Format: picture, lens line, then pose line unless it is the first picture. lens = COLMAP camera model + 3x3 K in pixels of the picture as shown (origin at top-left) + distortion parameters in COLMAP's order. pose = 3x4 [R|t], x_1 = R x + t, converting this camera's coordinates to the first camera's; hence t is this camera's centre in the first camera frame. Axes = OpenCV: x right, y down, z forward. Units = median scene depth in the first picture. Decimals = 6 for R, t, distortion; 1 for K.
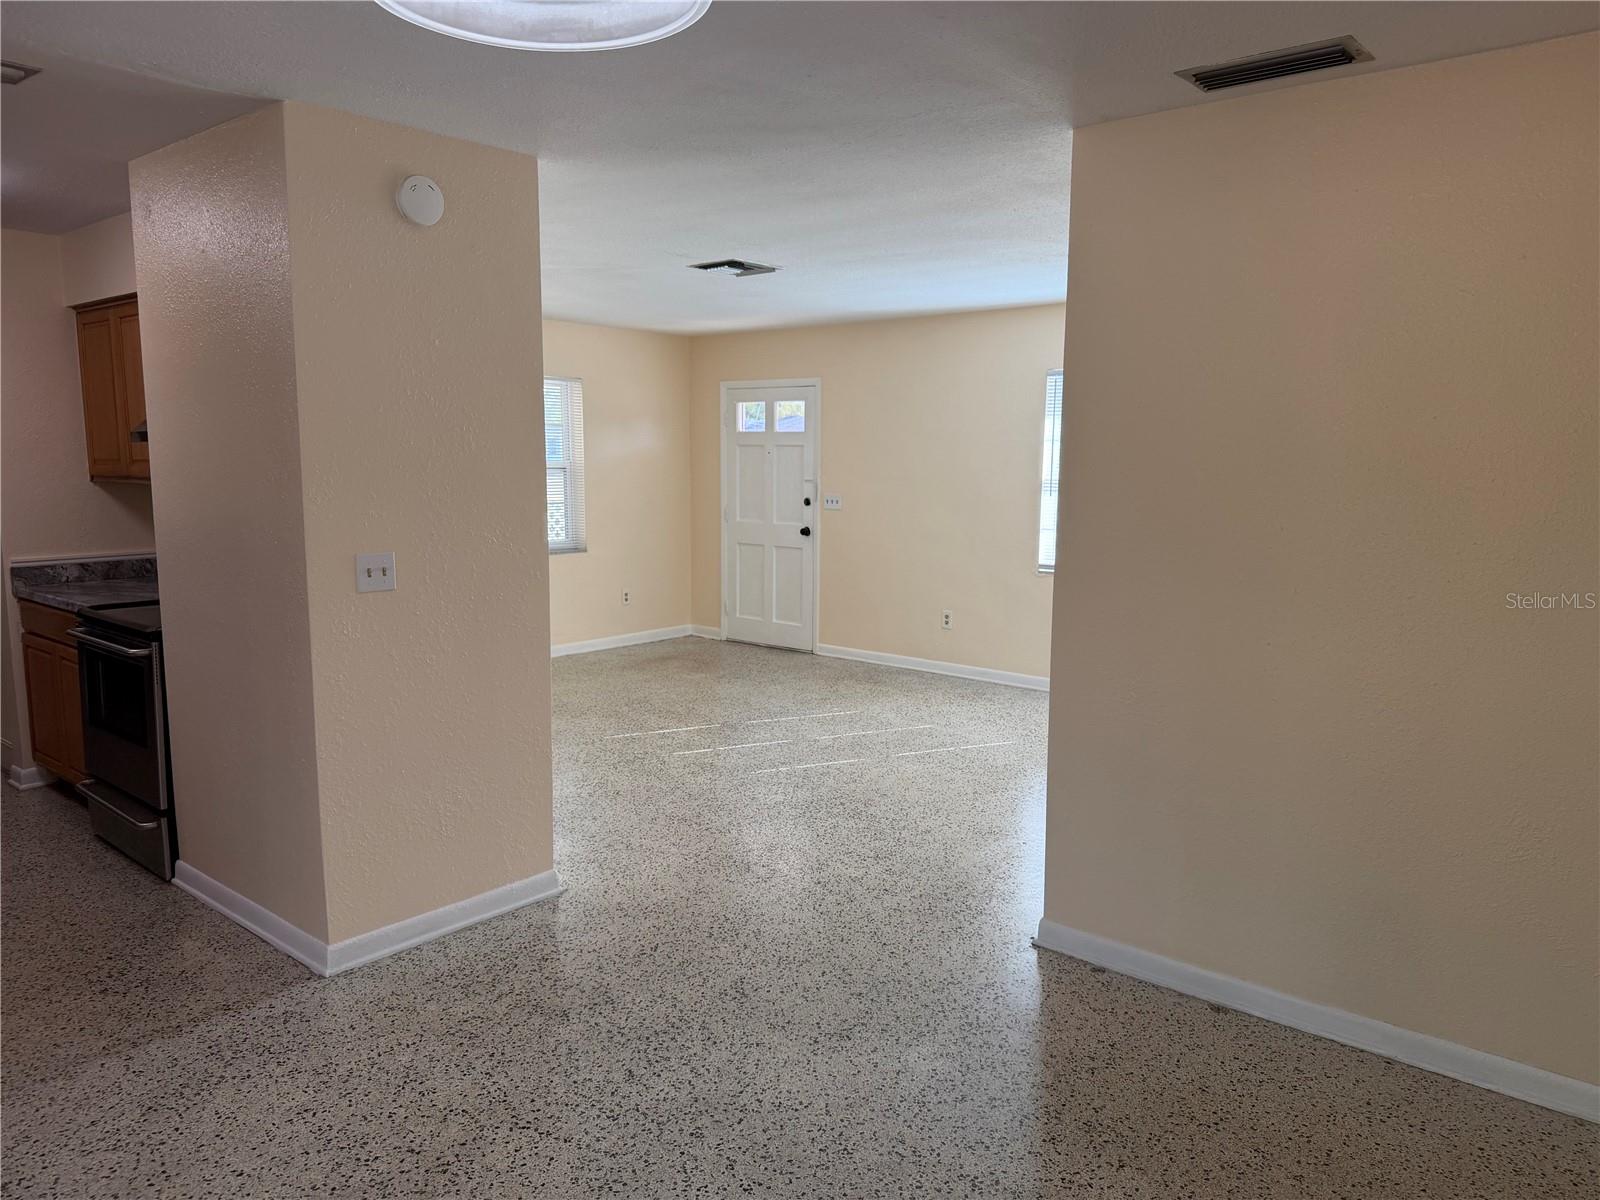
lens RADIAL K [[1124.1, 0, 800.0], [0, 1124.1, 600.0], [0, 0, 1]] dist [0.075993, -0.078290]
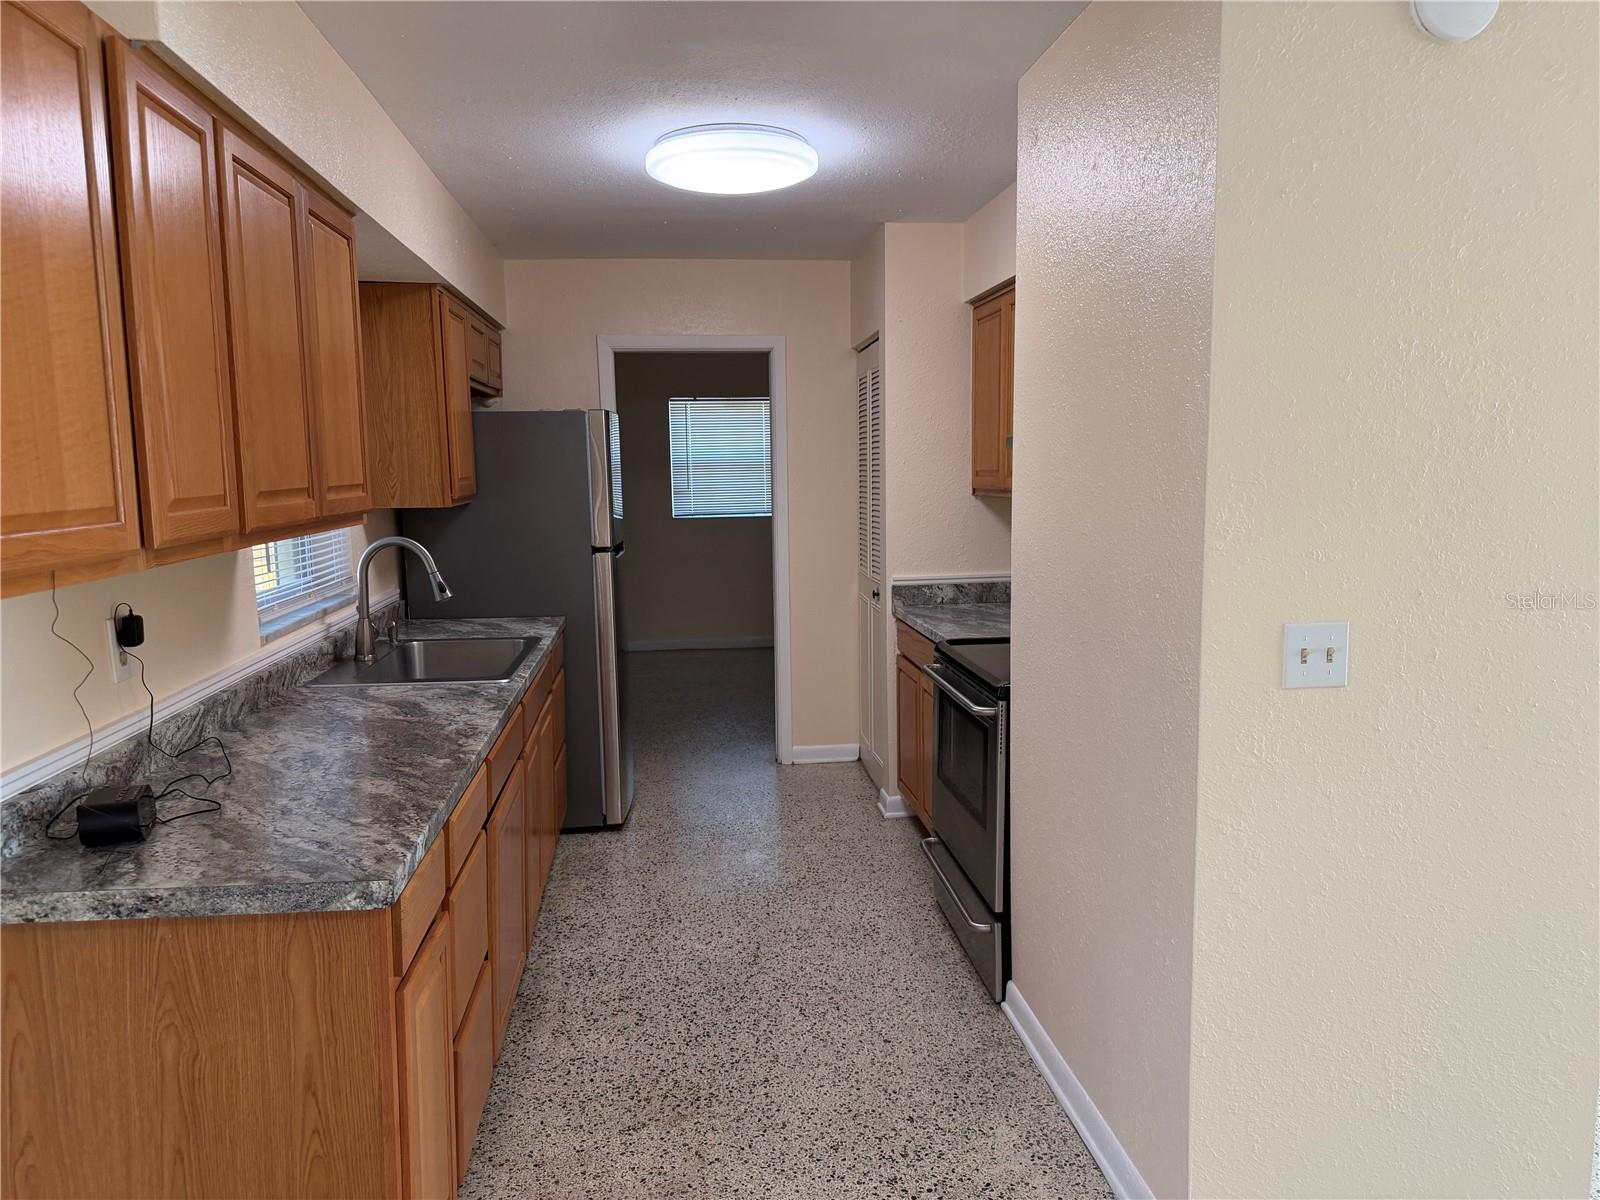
lens RADIAL K [[1124.1, 0, 800.0], [0, 1124.1, 600.0], [0, 0, 1]] dist [0.075993, -0.078290]
pose [[0.738516, 0.067937, -0.670804, -0.146627], [-0.073254, 0.997106, 0.020336, -0.036966], [0.670245, 0.034121, 0.741355, 0.318168]]
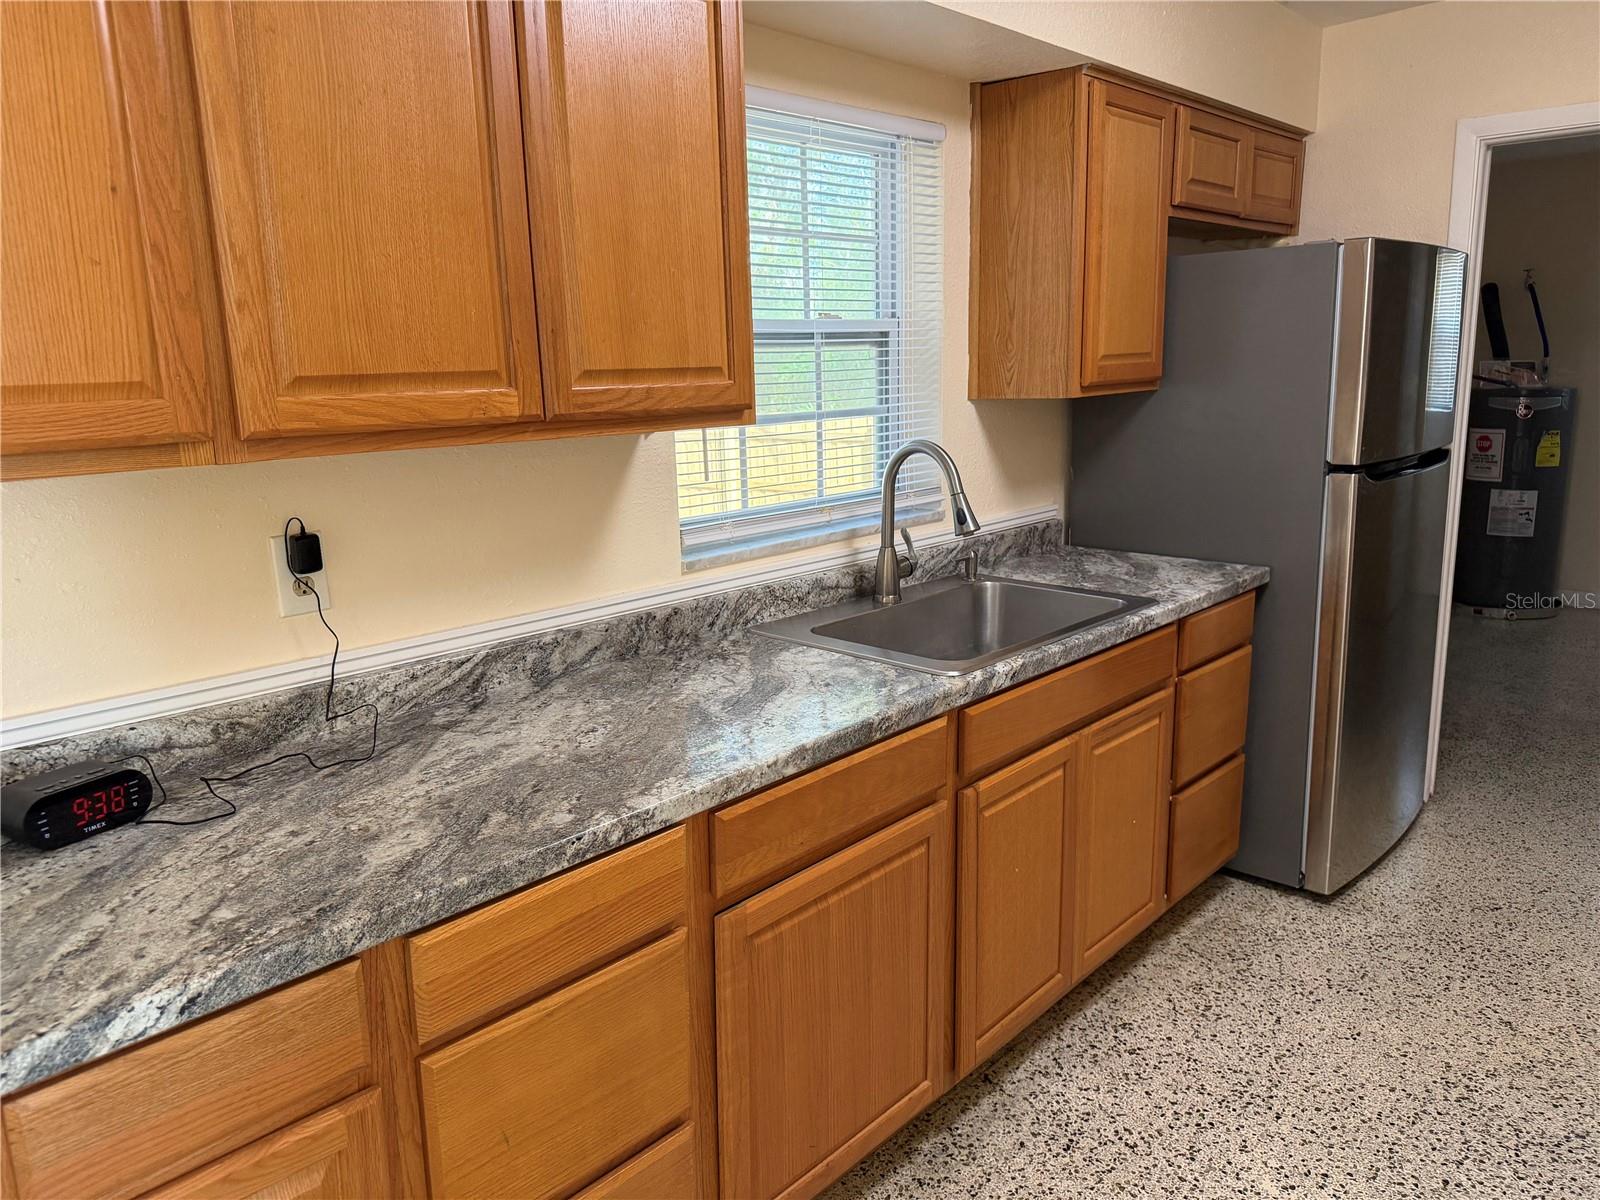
lens RADIAL K [[1146.2, 0, 800.0], [0, 1146.2, 600.0], [0, 0, 1]] dist [0.009020, -0.007169]
pose [[-0.029535, 0.202652, -0.978805, -0.310040], [-0.111147, 0.972494, 0.204699, -0.076331], [0.993365, 0.114837, -0.006198, 0.665538]]
